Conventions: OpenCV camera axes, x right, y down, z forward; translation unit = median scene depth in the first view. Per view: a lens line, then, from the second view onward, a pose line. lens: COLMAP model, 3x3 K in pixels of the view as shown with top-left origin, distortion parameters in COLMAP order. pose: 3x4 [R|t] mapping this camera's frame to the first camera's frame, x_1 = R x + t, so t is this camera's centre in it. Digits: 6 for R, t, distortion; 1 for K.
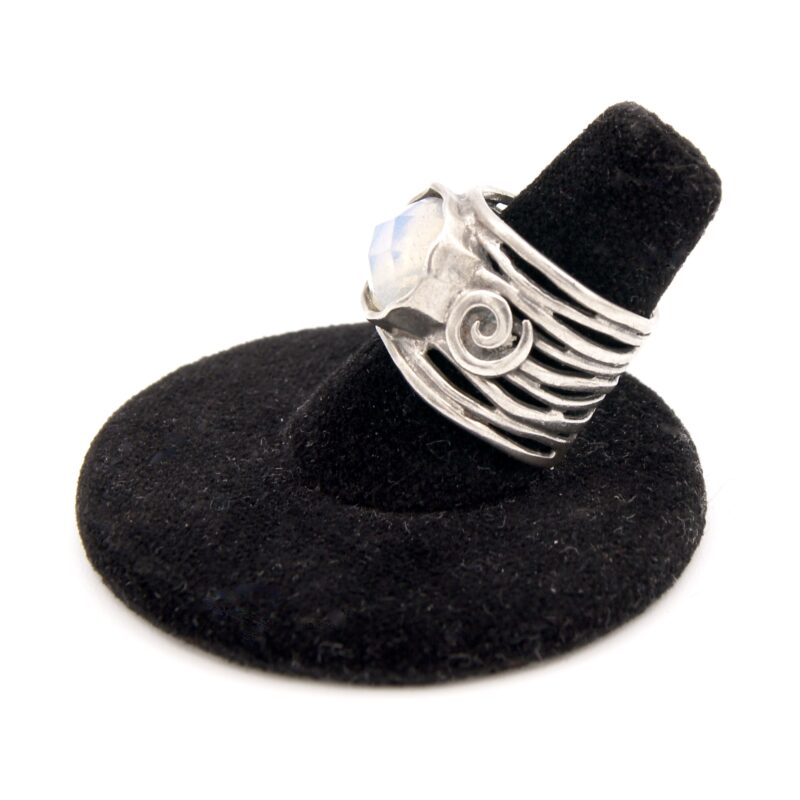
lens RADIAL K [[1205.8, 0, 404.0], [0, 1205.8, 369.9], [0, 0, 1]] dist [-0.014558, 0.000000]
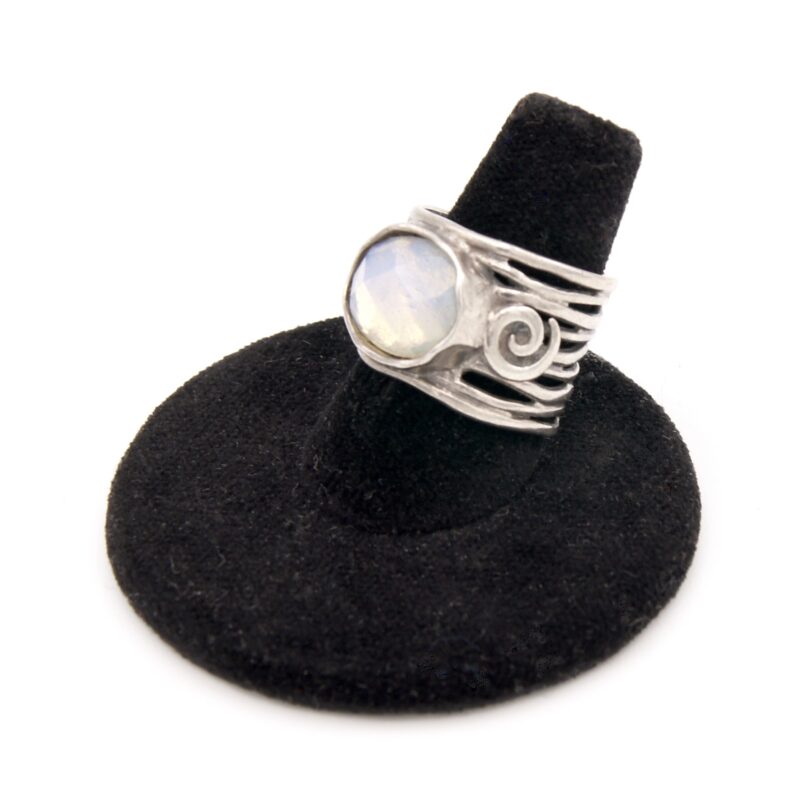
lens RADIAL K [[1205.8, 0, 397.8], [0, 1205.8, 412.4], [0, 0, 1]] dist [-0.014558, 0.000000]
pose [[0.896536, -0.365746, 0.249905, -0.328180], [0.341562, 0.930005, 0.135744, -0.158340], [-0.282061, -0.036342, 0.958708, -0.017473]]
